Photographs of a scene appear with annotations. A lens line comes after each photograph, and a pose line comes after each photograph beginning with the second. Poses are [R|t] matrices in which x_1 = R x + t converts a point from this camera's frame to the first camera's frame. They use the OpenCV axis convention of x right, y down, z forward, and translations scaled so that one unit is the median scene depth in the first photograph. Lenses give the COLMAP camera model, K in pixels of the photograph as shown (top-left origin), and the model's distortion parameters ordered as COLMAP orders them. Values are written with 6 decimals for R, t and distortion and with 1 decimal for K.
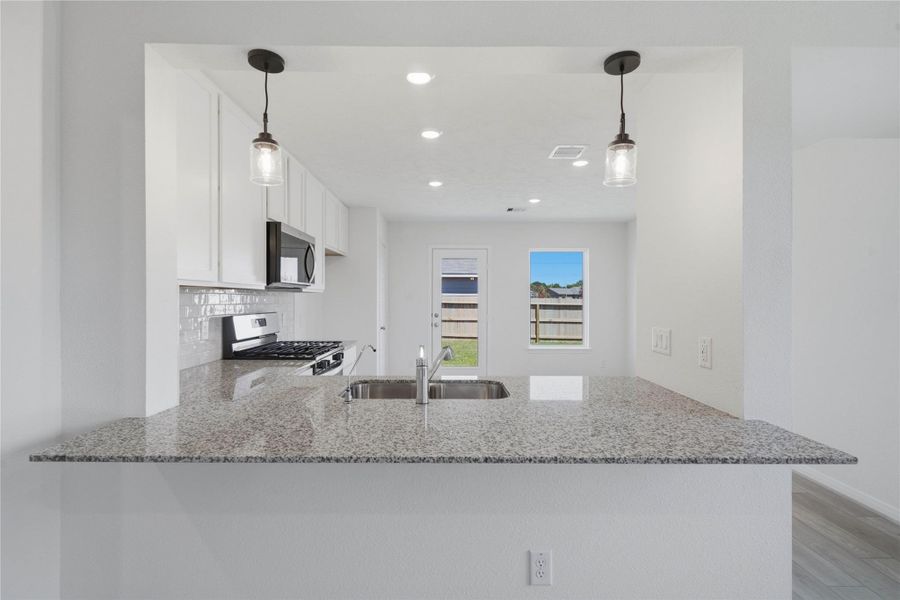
lens RADIAL K [[423.0, 0, 447.4], [0, 423.0, 303.4], [0, 0, 1]] dist [0.001612, -0.000302]
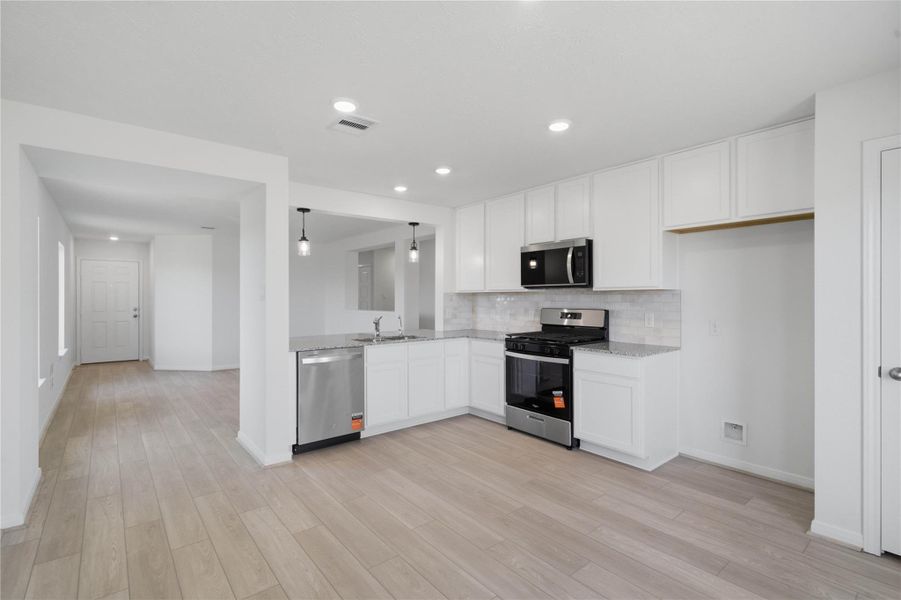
lens RADIAL K [[426.1, 0, 448.6], [0, 426.1, 297.3], [0, 0, 1]] dist [0.002374, -0.000371]
pose [[-0.784206, -0.005644, -0.620475, 0.508237], [-0.008575, 0.999962, 0.001742, -0.007751], [0.620441, 0.006687, -0.784224, 1.373838]]
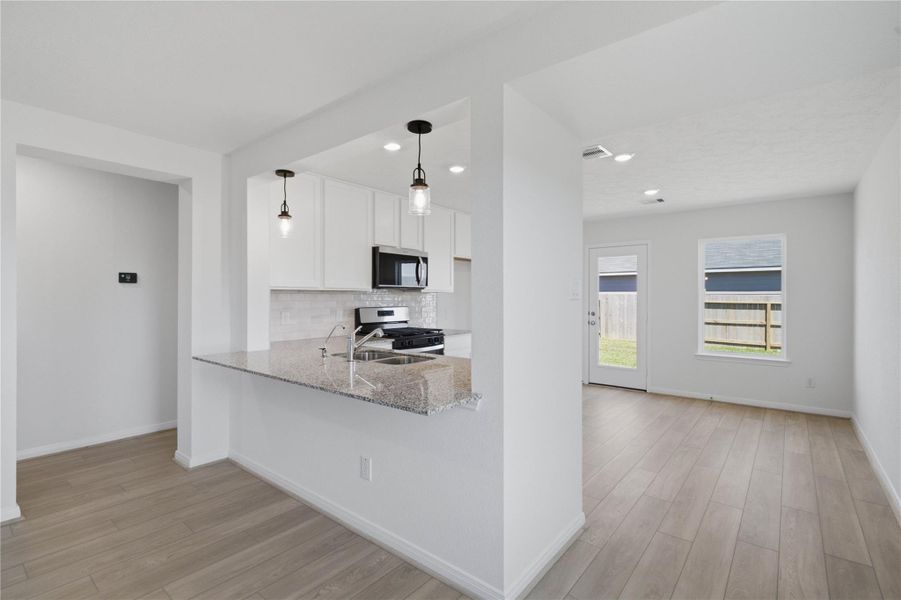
lens RADIAL K [[418.7, 0, 451.1], [0, 418.7, 298.7], [0, 0, 1]] dist [-0.000334, -0.000040]
pose [[0.776885, -0.001659, -0.629641, 0.503656], [-0.004959, 0.999949, -0.008754, 0.005094], [0.629623, 0.009923, 0.776837, 0.000337]]
